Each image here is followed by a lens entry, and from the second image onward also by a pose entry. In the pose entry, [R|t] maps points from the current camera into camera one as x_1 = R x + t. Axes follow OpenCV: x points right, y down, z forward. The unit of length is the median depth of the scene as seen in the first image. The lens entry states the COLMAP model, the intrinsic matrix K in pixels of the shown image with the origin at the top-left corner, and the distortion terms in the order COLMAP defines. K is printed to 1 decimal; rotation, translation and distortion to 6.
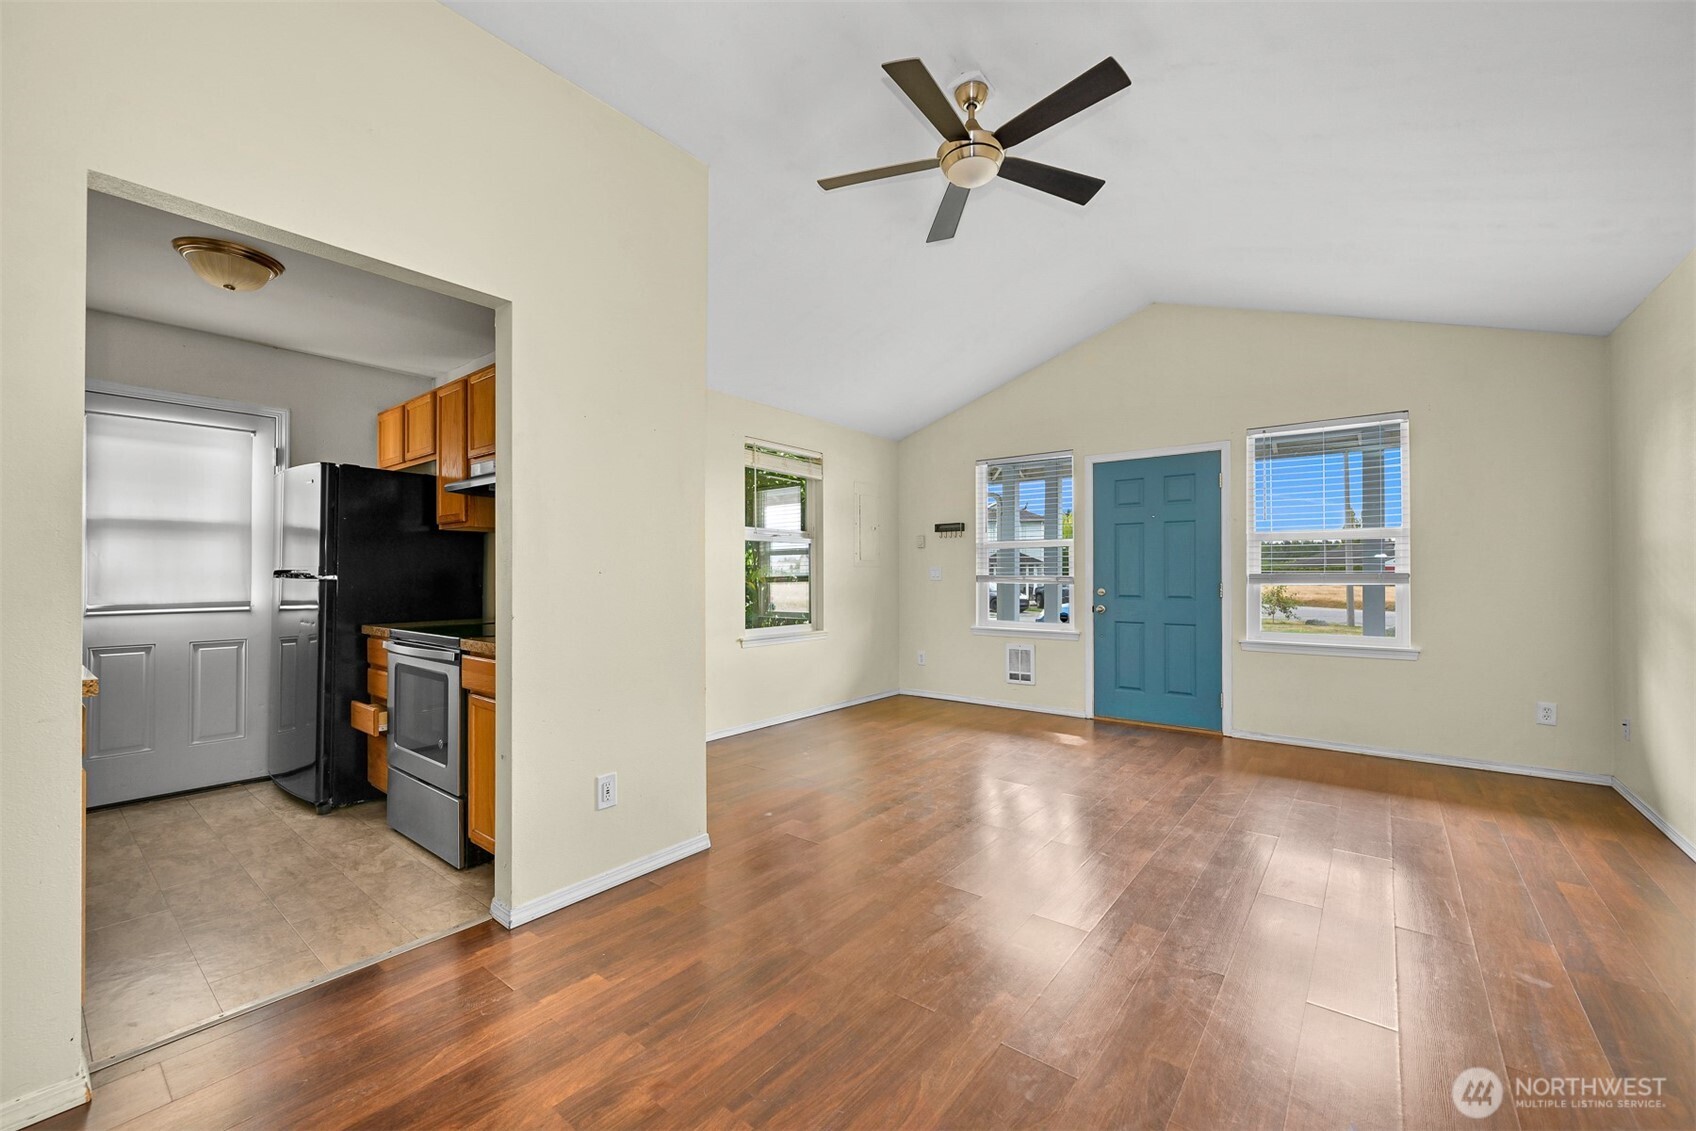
lens RADIAL K [[669.7, 0, 850.9], [0, 669.7, 570.8], [0, 0, 1]] dist [0.001311, 0.000433]
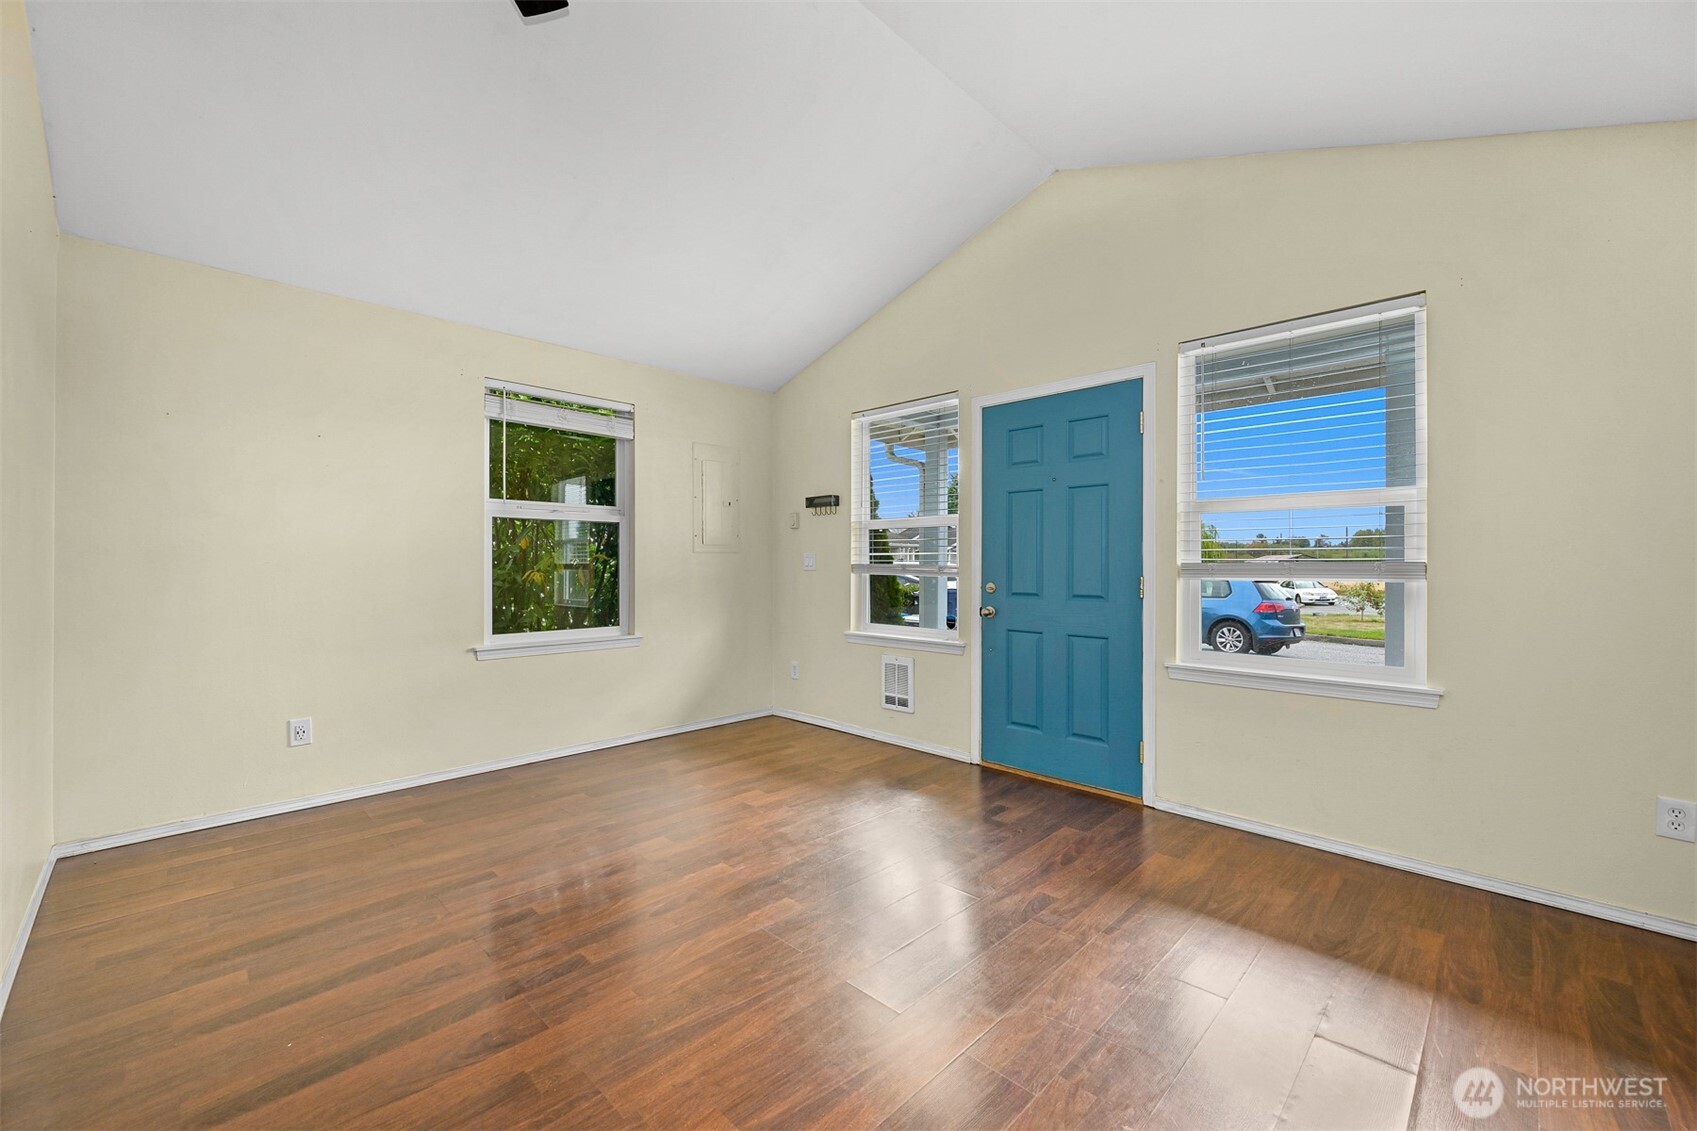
lens RADIAL K [[675.6, 0, 848.5], [0, 675.6, 565.5], [0, 0, 1]] dist [0.000643, 0.000371]
pose [[0.993960, 0.003512, -0.109690, 0.326429], [-0.002542, 0.999956, 0.008978, 0.001591], [0.109717, -0.008645, 0.993925, 0.290187]]
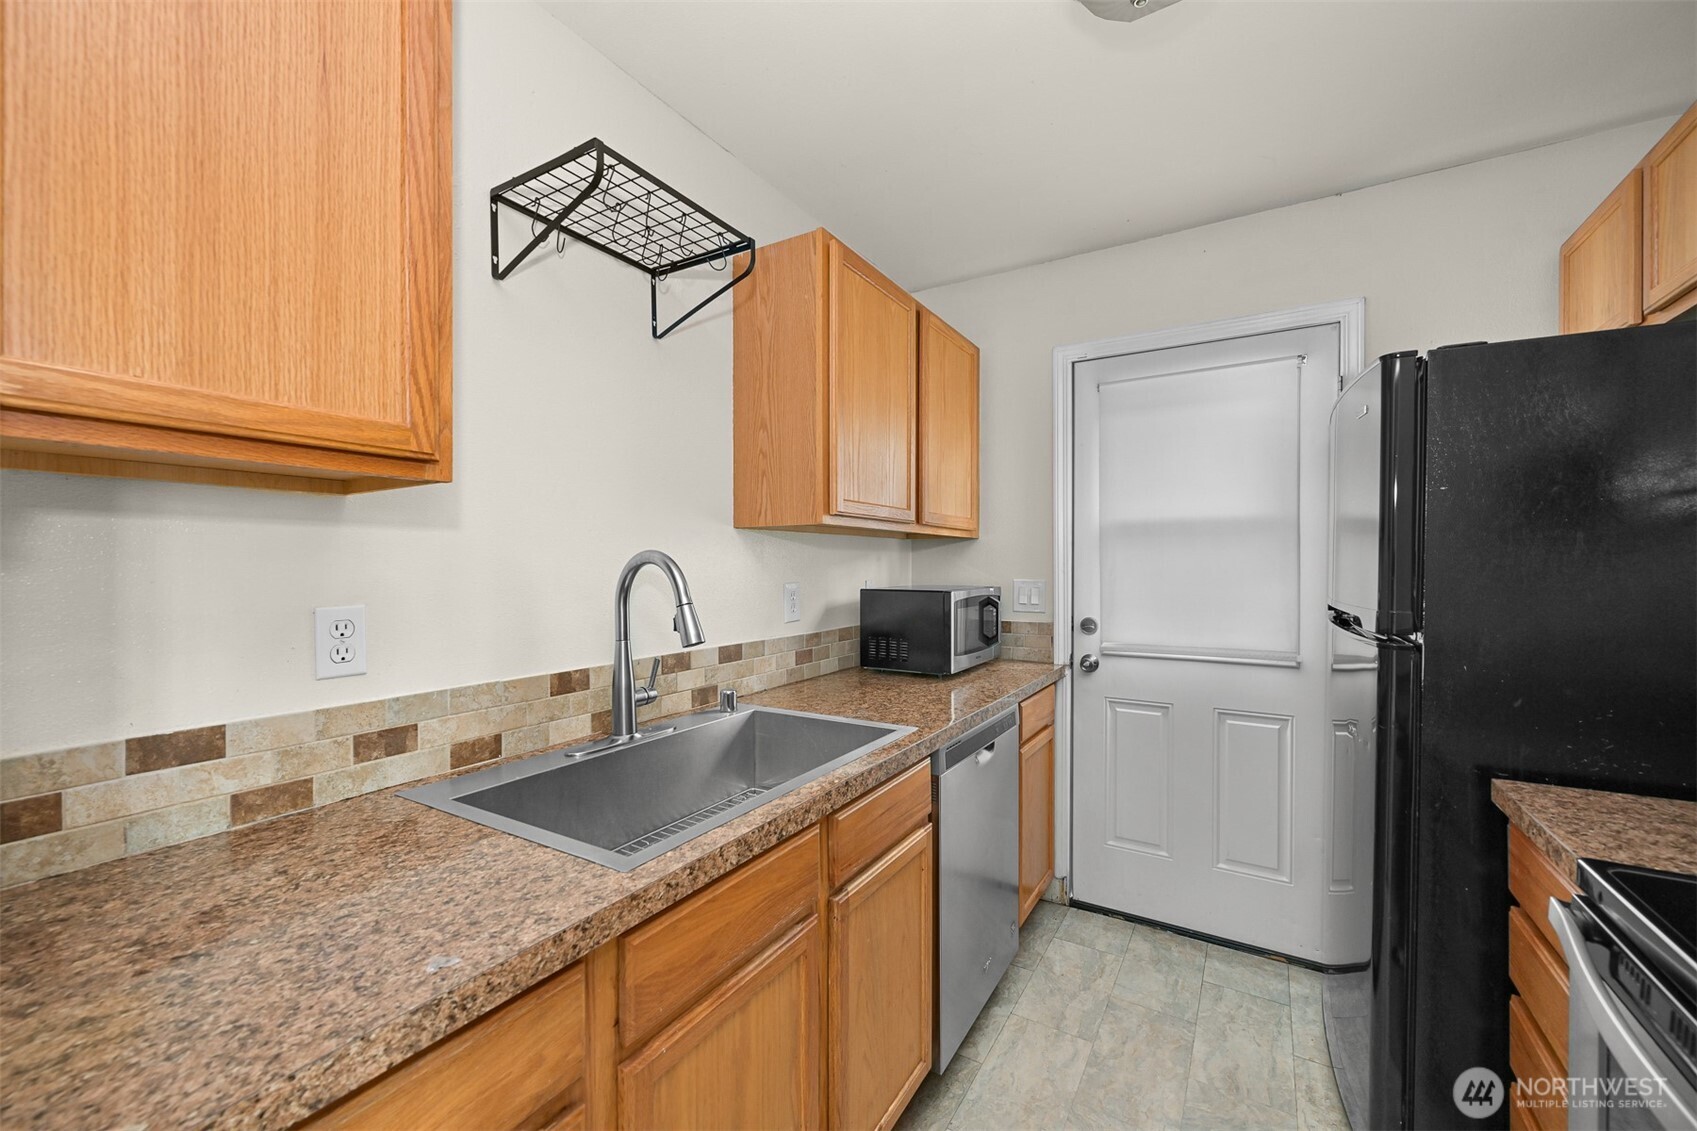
lens RADIAL K [[670.1, 0, 851.4], [0, 670.1, 570.8], [0, 0, 1]] dist [0.001311, 0.000433]
pose [[0.121430, 0.007903, -0.992569, -0.273581], [0.006421, 0.999941, 0.008747, -0.023523], [0.992579, -0.007435, 0.121372, 0.406258]]
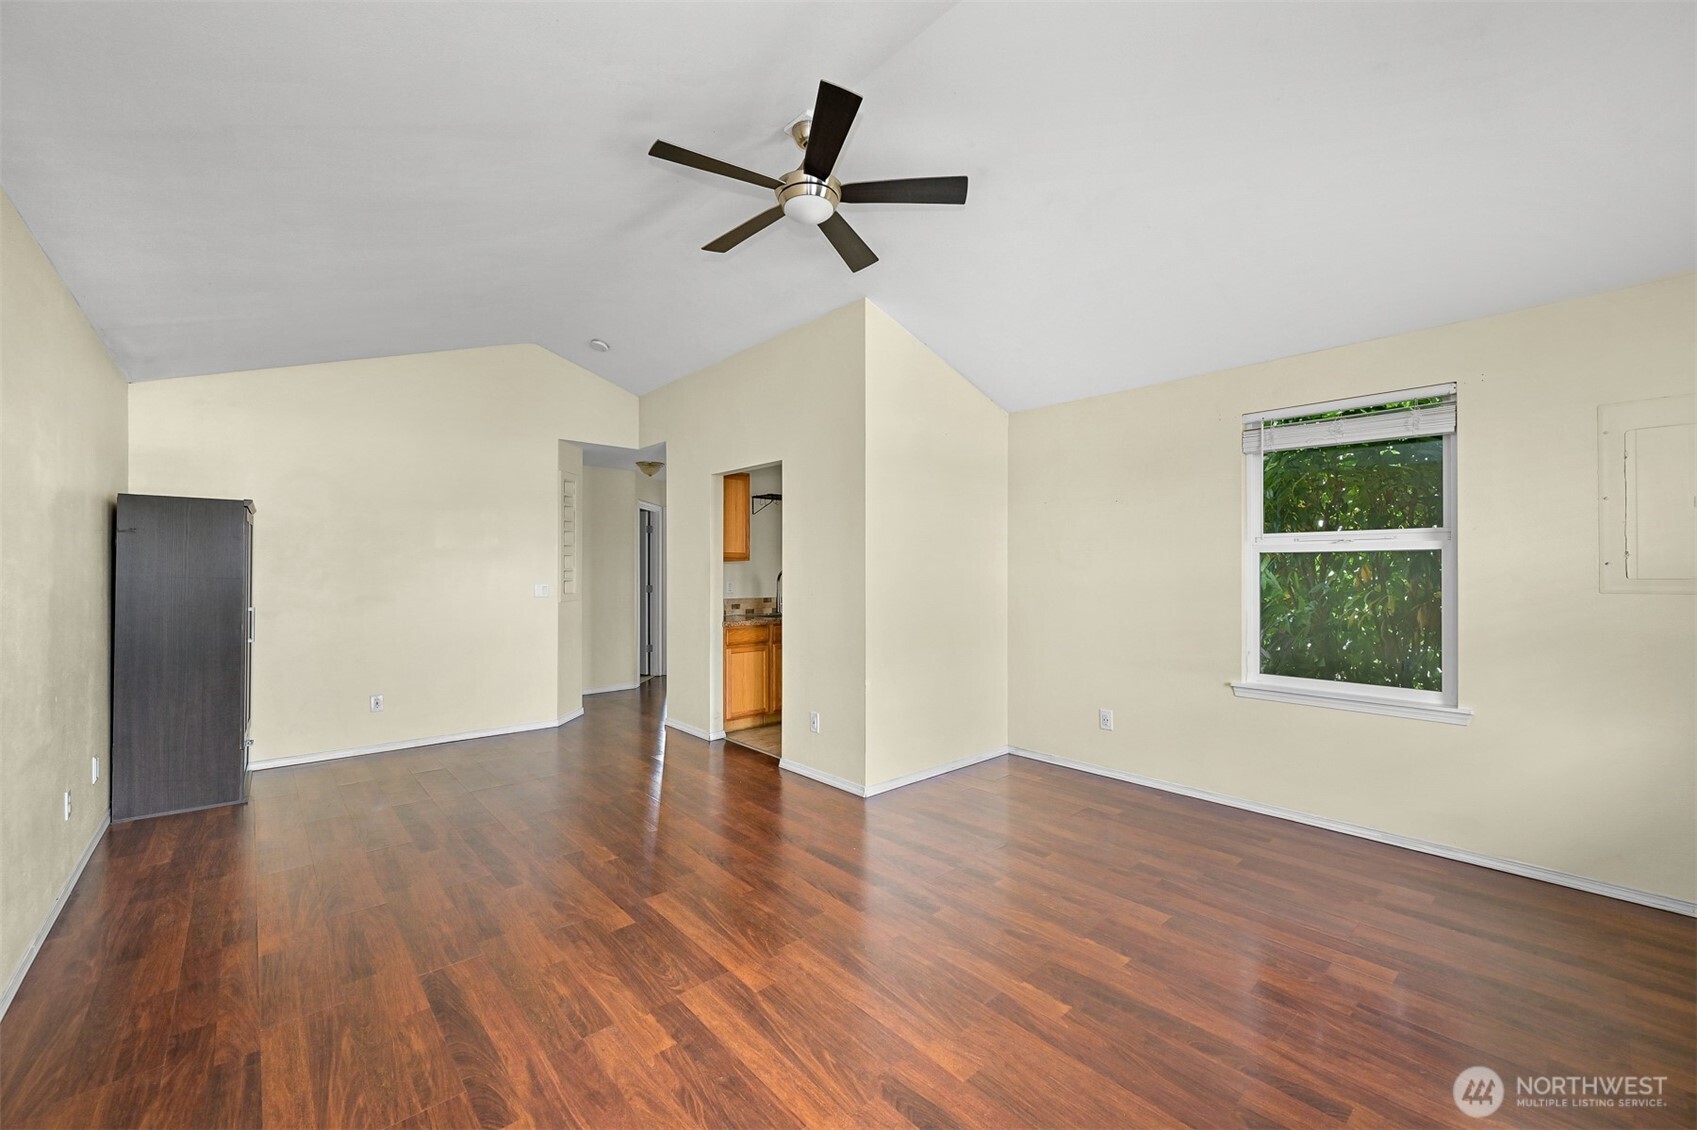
lens RADIAL K [[670.1, 0, 851.4], [0, 670.1, 570.3], [0, 0, 1]] dist [0.001311, 0.000433]
pose [[-0.168357, -0.004124, -0.985718, 0.656675], [0.002386, 0.999987, -0.004591, -0.024486], [0.985723, -0.003125, -0.168345, 0.692798]]
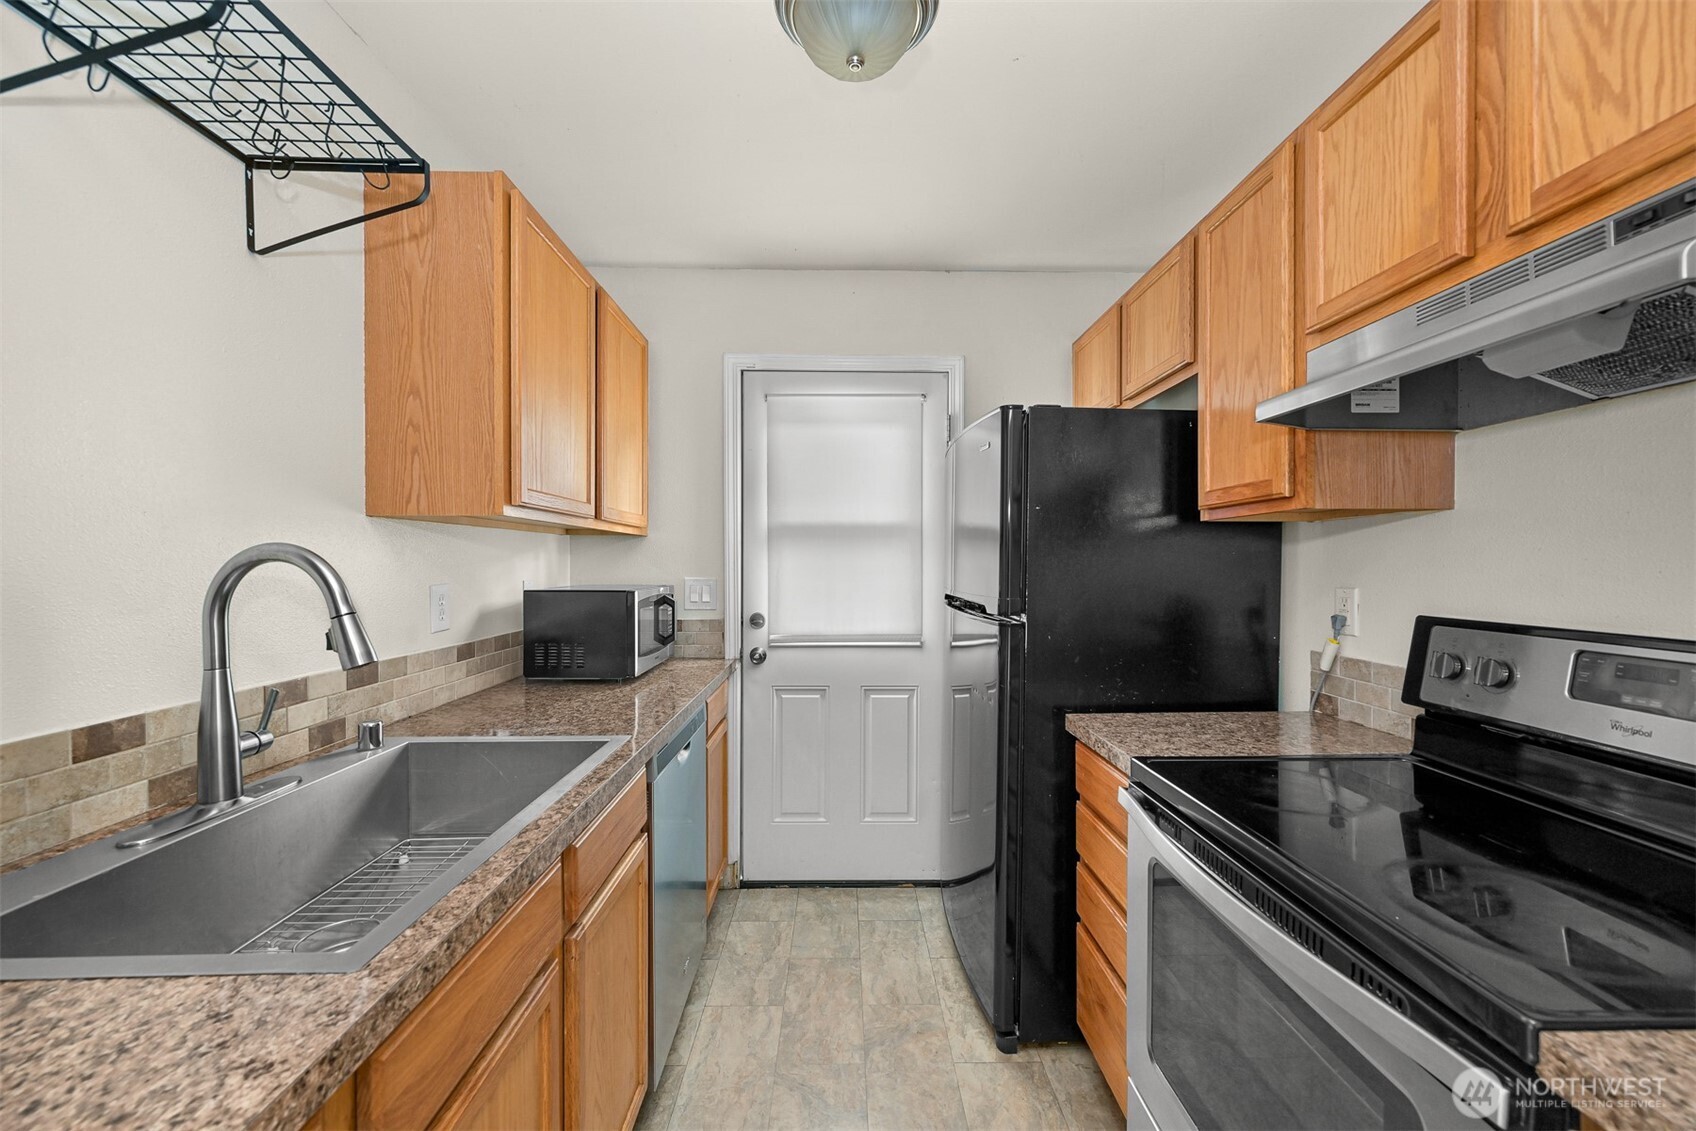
lens RADIAL K [[669.7, 0, 850.9], [0, 669.7, 570.8], [0, 0, 1]] dist [0.001311, 0.000433]
pose [[0.634182, 0.008624, -0.773136, -0.290013], [0.004361, 0.999882, 0.014731, -0.023960], [0.773172, -0.012714, 0.634069, 0.363268]]
